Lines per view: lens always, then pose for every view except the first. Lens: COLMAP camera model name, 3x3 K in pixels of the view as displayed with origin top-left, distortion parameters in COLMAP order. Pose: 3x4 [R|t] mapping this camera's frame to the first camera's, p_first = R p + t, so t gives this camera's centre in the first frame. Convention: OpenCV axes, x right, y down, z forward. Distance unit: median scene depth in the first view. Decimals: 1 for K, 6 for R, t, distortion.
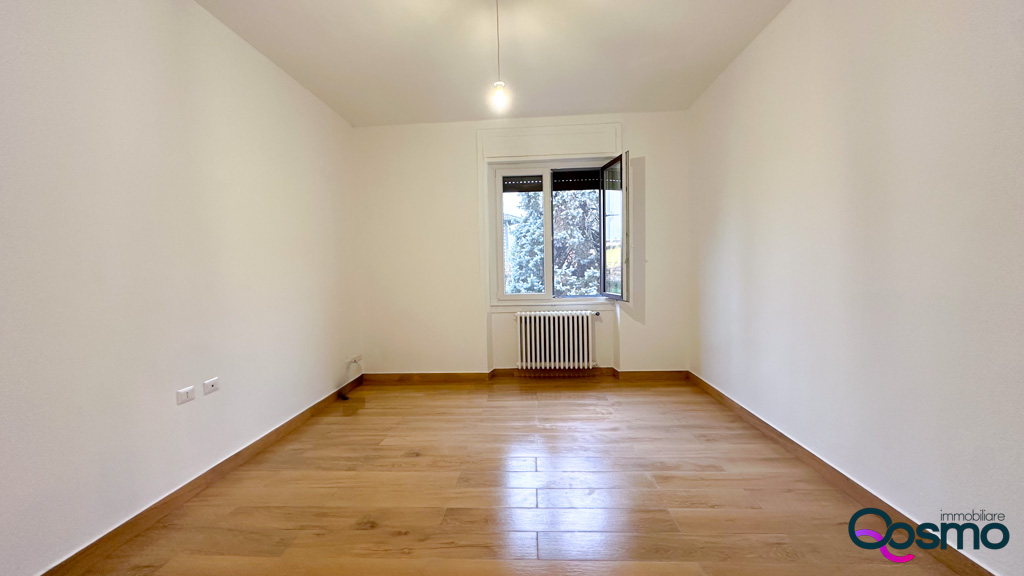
lens RADIAL K [[428.9, 0, 516.9], [0, 428.9, 288.3], [0, 0, 1]] dist [-0.005888, 0.001123]
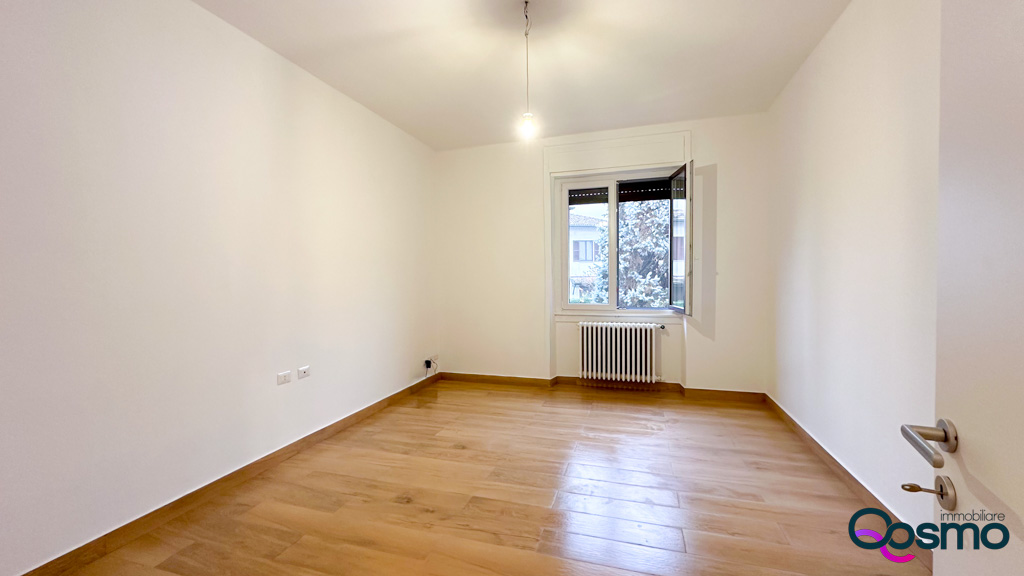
lens RADIAL K [[428.9, 0, 510.7], [0, 428.9, 291.1], [0, 0, 1]] dist [-0.005888, 0.001123]
pose [[0.965480, 0.021022, -0.259627, 0.110793], [-0.023152, 0.999719, -0.005150, -0.009571], [0.259446, 0.010983, 0.965695, -0.031068]]
